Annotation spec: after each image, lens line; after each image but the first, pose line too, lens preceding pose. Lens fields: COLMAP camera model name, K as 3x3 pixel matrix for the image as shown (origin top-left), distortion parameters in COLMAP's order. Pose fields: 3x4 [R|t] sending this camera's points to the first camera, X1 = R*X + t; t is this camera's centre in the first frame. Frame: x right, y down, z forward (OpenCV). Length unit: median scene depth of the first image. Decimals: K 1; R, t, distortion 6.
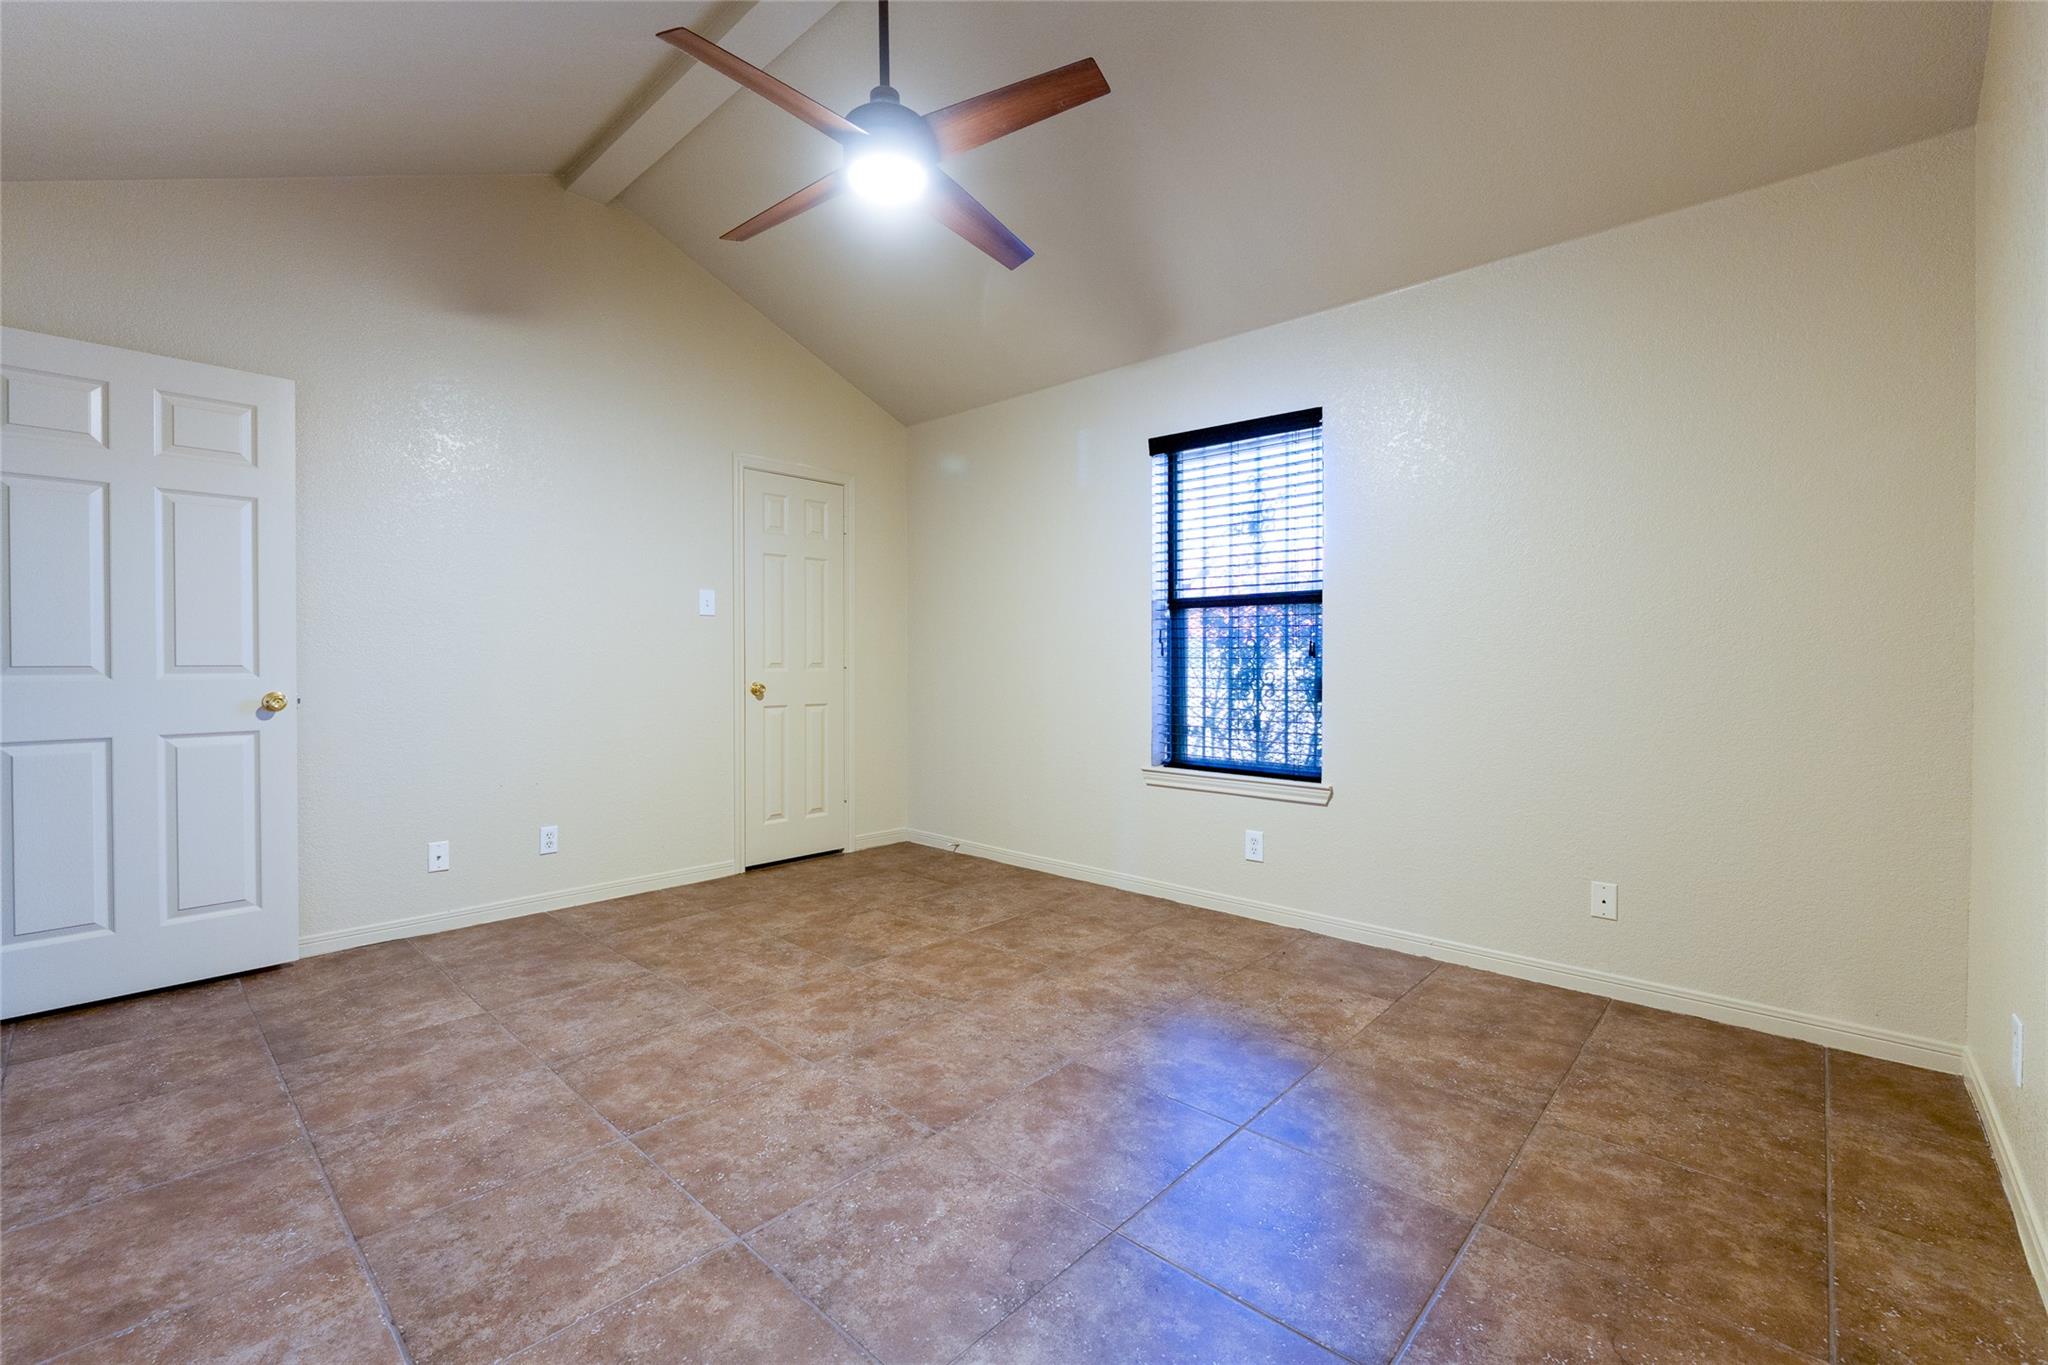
lens RADIAL K [[858.0, 0, 1012.5], [0, 858.0, 686.5], [0, 0, 1]] dist [-0.008814, -0.000502]
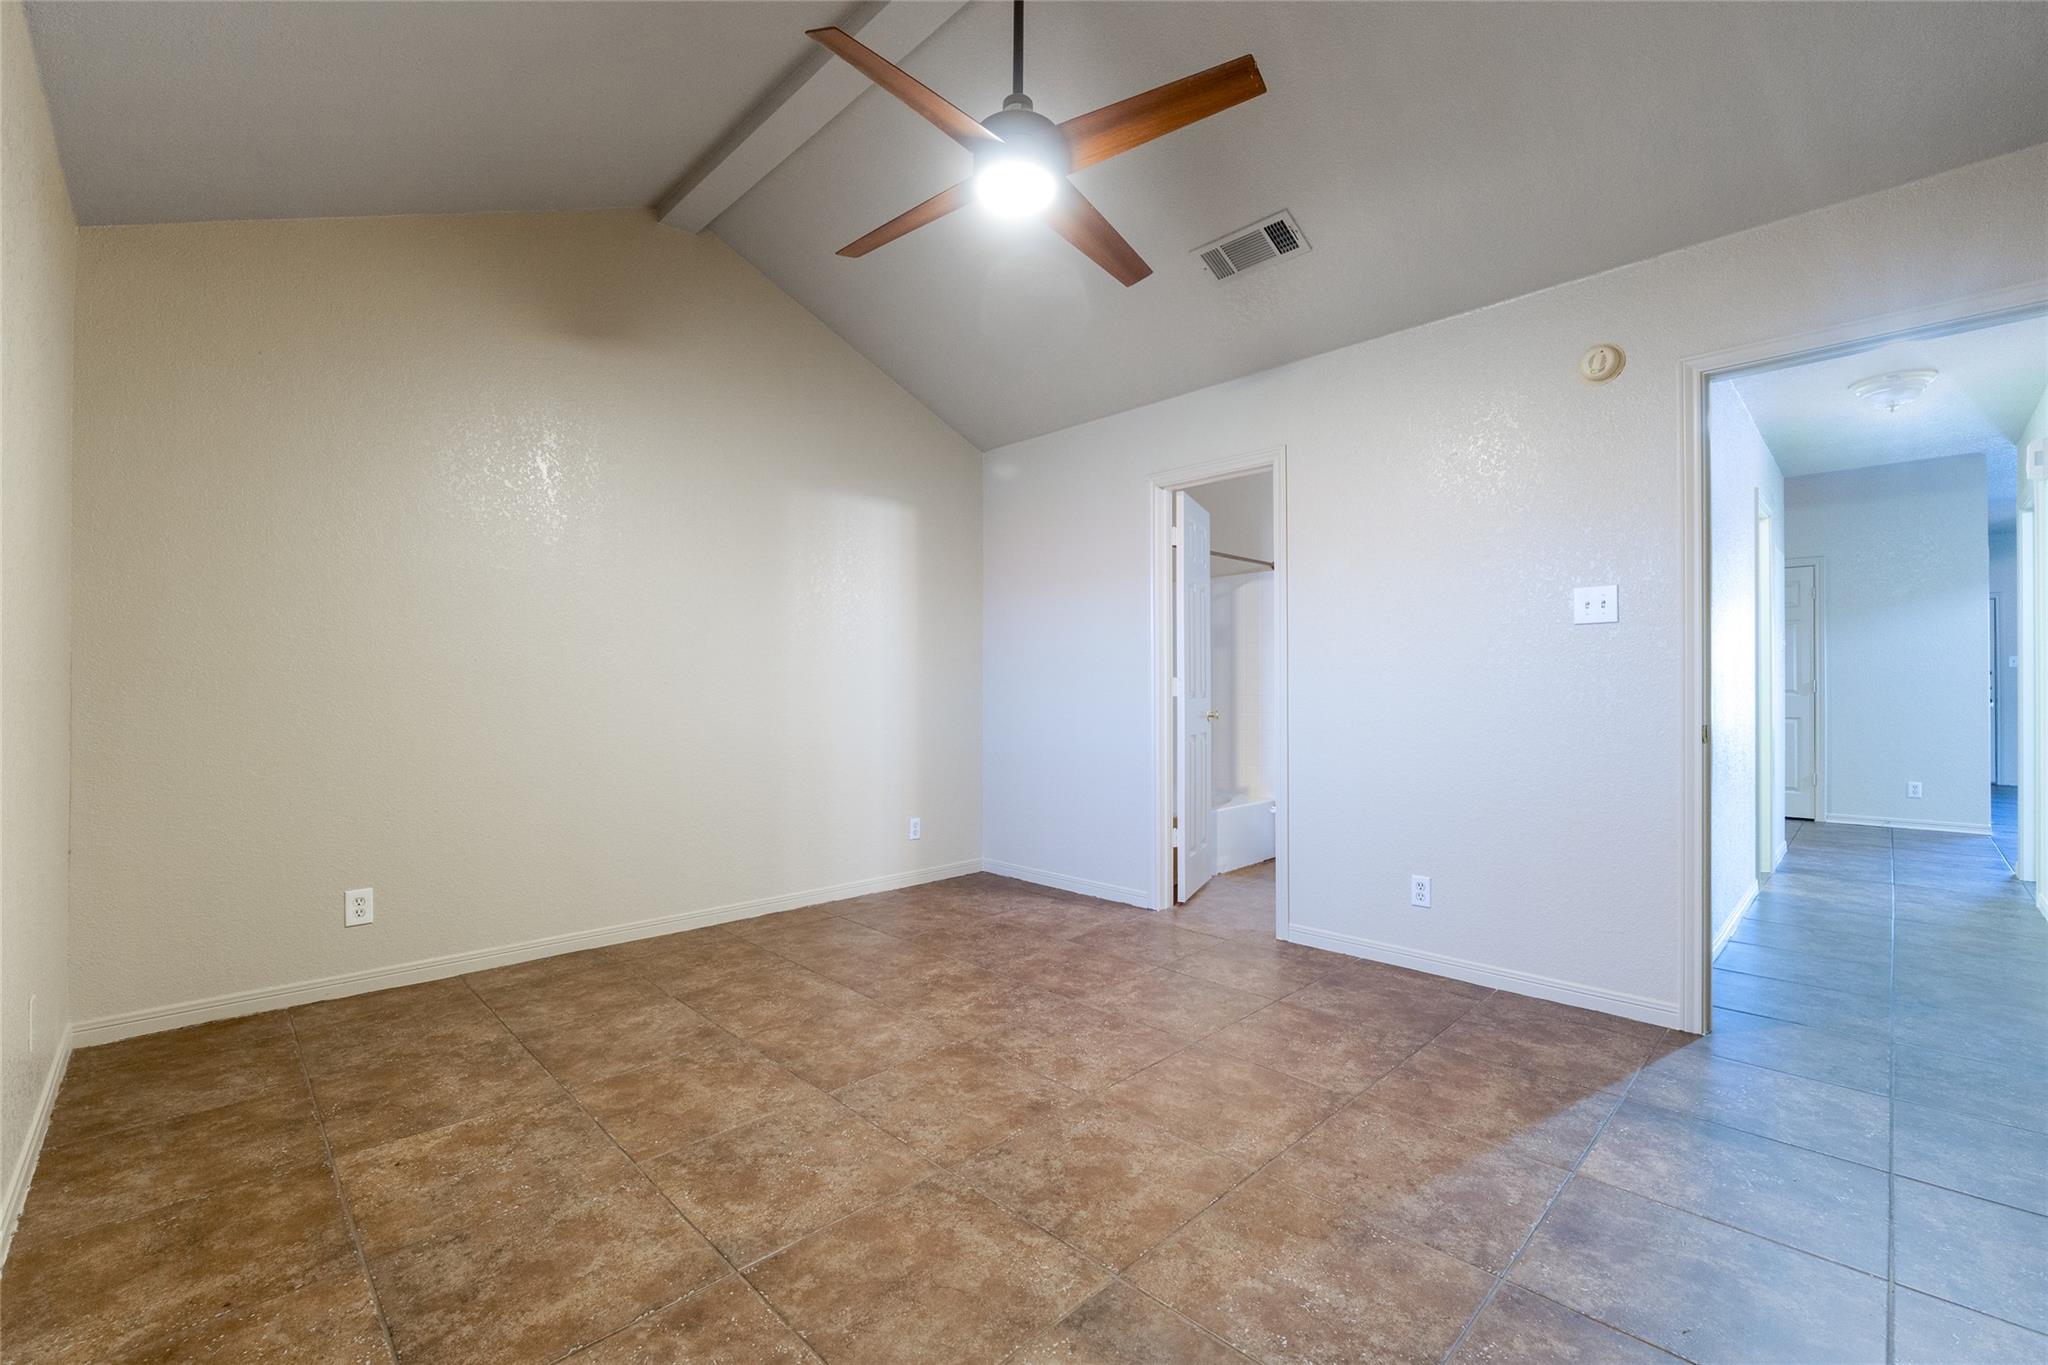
lens RADIAL K [[858.0, 0, 997.6], [0, 858.0, 686.7], [0, 0, 1]] dist [-0.008814, -0.000502]
pose [[-0.997759, -0.003837, 0.066807, -0.187964], [-0.001914, 0.999583, 0.028816, -0.061039], [-0.066890, 0.028624, -0.997350, 1.944417]]
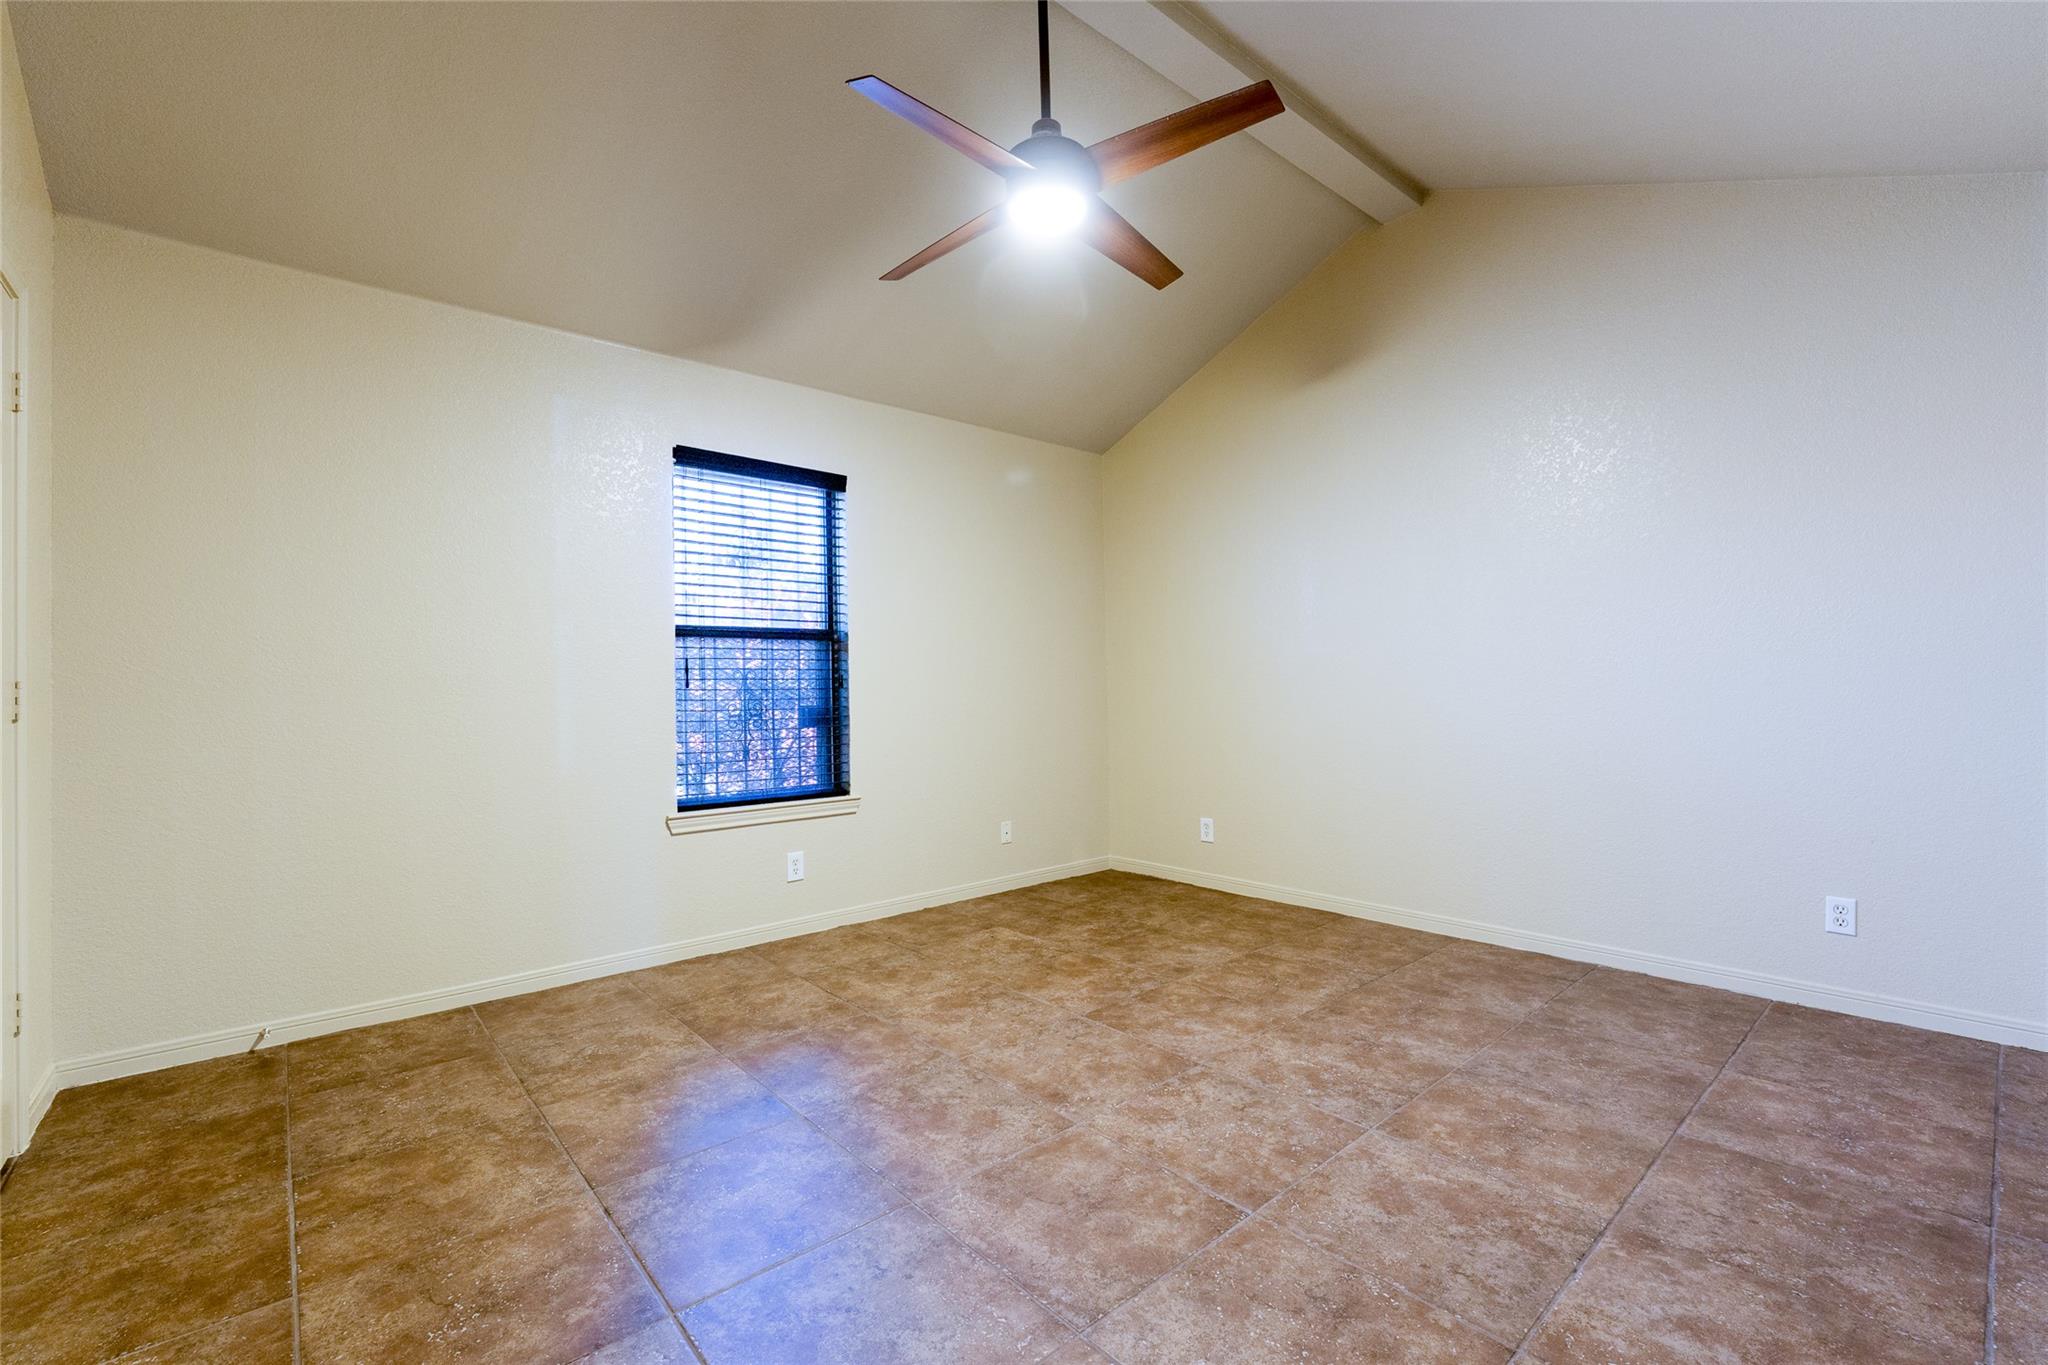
lens RADIAL K [[858.0, 0, 1014.5], [0, 858.0, 685.9], [0, 0, 1]] dist [-0.008814, -0.000502]
pose [[0.114604, -0.000500, 0.993411, -1.134291], [0.047340, 0.998867, -0.004959, -0.028153], [-0.992283, 0.047597, 0.114497, 0.923423]]
